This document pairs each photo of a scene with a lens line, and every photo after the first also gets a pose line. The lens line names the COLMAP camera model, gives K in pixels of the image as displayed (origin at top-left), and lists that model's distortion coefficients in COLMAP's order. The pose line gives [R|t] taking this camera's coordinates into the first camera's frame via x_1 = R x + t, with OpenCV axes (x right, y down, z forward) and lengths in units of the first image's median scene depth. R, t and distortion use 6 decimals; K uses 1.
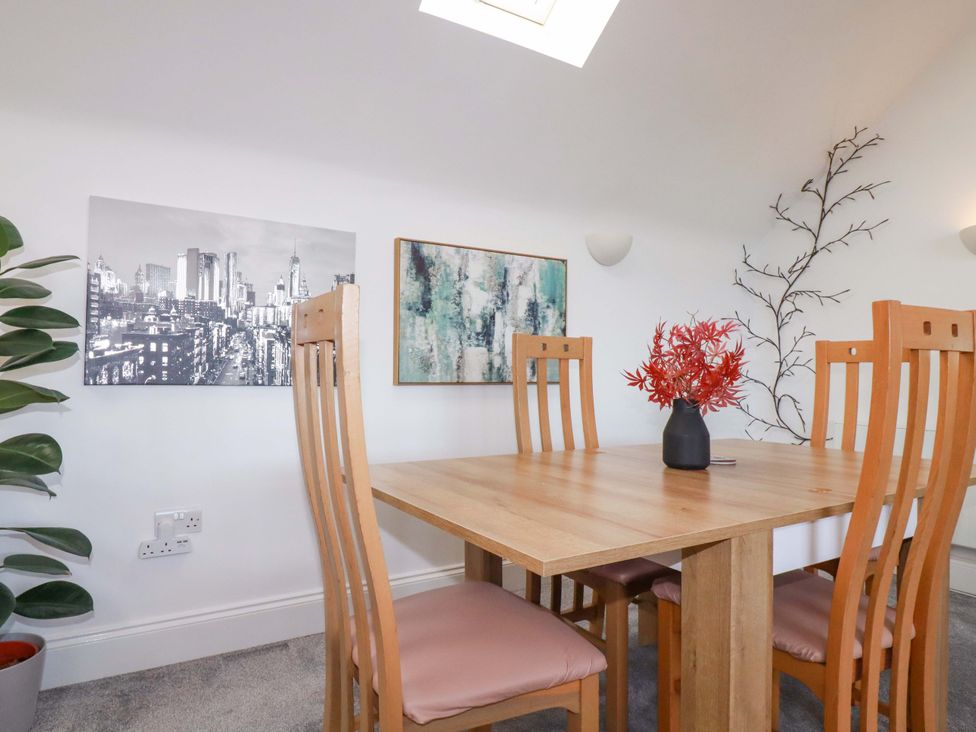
lens RADIAL K [[616.6, 0, 449.9], [0, 616.6, 365.9], [0, 0, 1]] dist [0.001846, -0.030766]
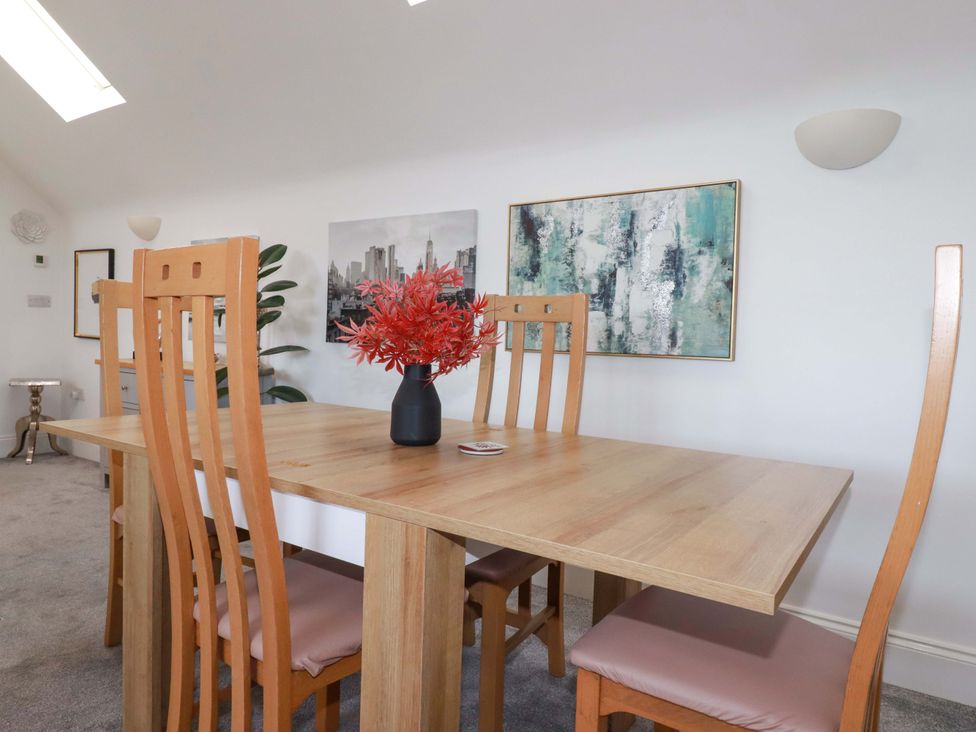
lens RADIAL K [[658.2, 0, 473.6], [0, 658.2, 362.7], [0, 0, 1]] dist [-0.000233, -0.003145]
pose [[0.393027, 0.042794, -0.918531, 0.831909], [-0.017245, 0.999084, 0.039167, 0.008317], [0.919365, 0.000446, 0.393405, 0.488318]]
